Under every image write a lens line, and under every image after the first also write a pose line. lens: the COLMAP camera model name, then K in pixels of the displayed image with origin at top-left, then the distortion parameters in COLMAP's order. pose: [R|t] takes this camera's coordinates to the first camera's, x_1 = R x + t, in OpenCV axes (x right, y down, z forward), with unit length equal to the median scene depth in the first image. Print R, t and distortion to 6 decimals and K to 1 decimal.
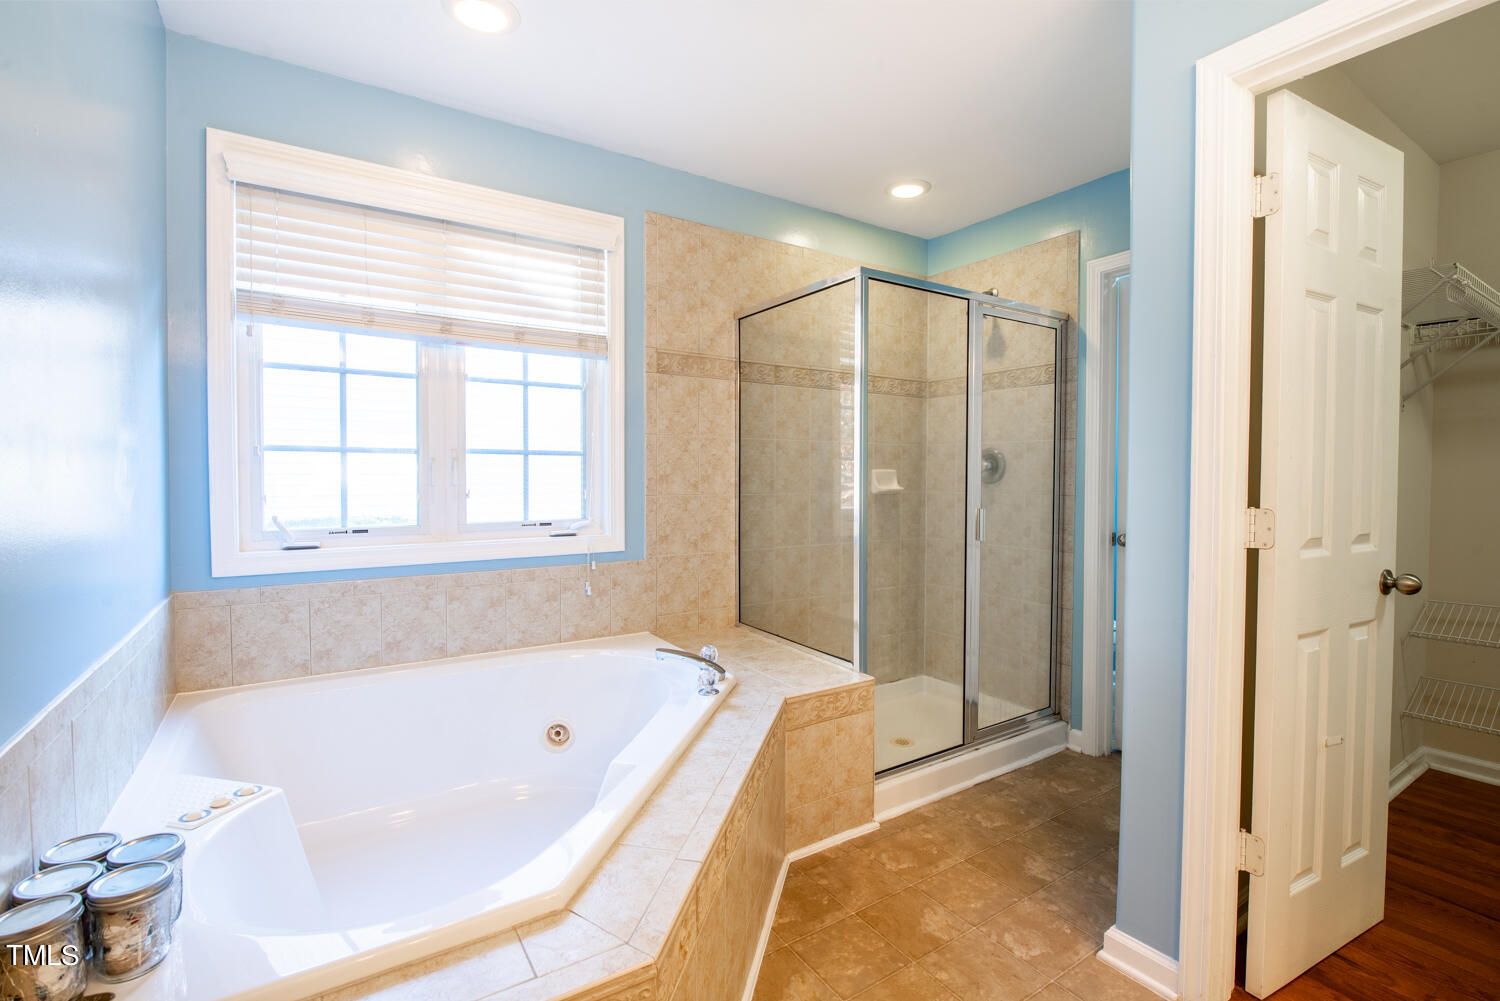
lens RADIAL K [[663.3, 0, 757.0], [0, 663.3, 495.1], [0, 0, 1]] dist [-0.013012, 0.000354]
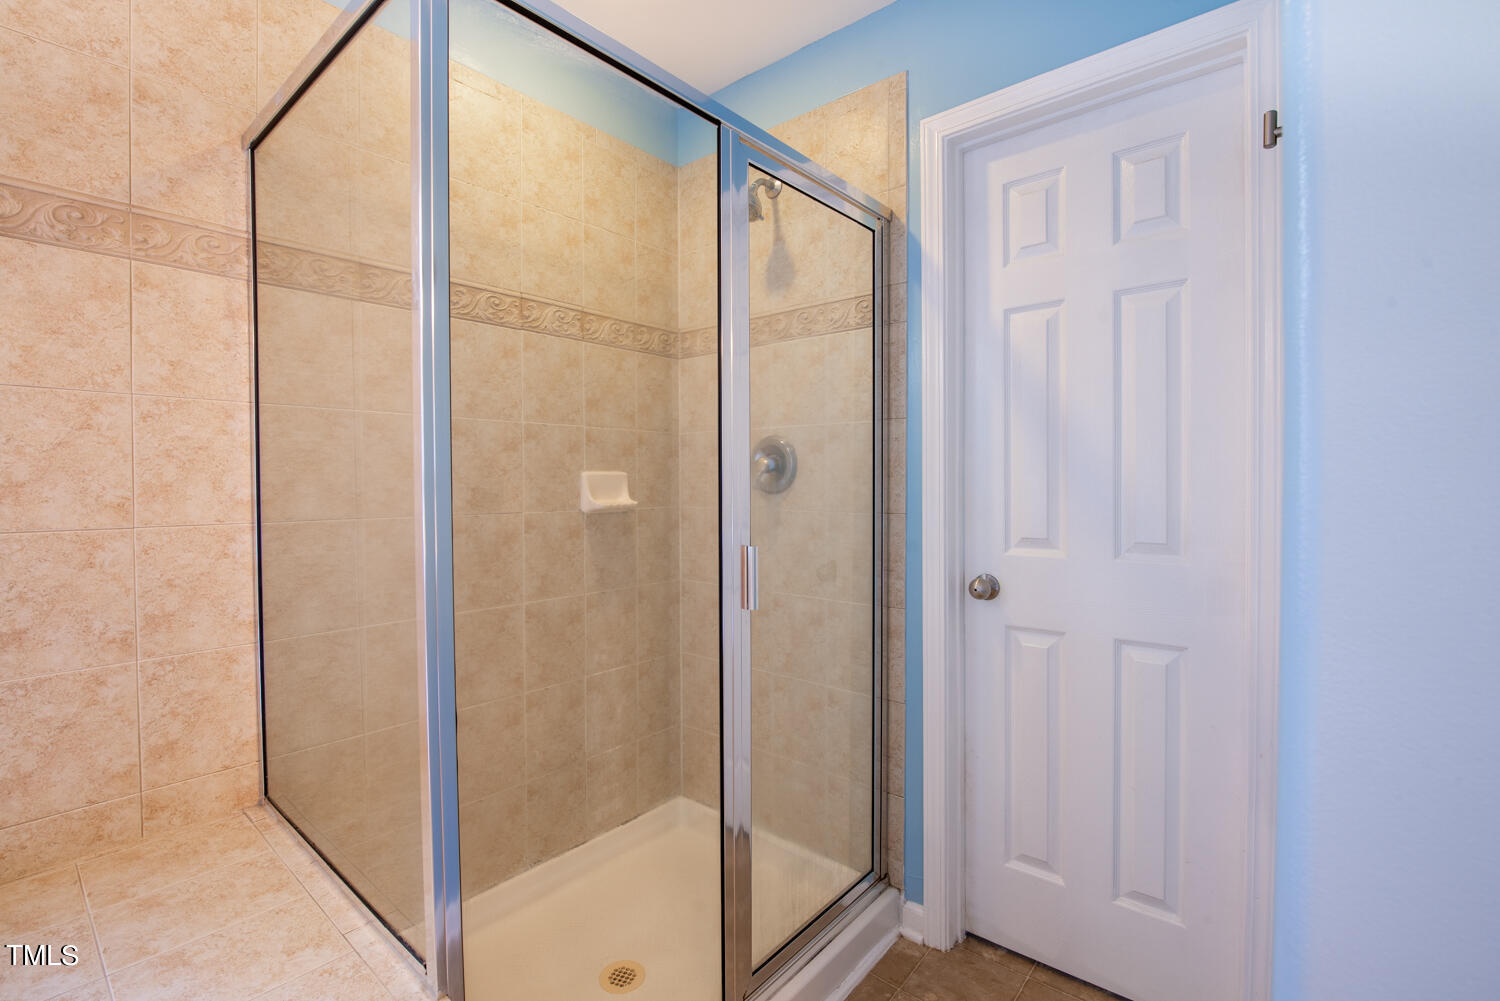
lens RADIAL K [[663.3, 0, 749.3], [0, 663.3, 493.3], [0, 0, 1]] dist [-0.013012, 0.000354]
pose [[0.961184, -0.010697, 0.275701, 0.175434], [0.013985, 0.999853, -0.009962, -0.013115], [-0.275553, 0.013431, 0.961192, 0.452822]]
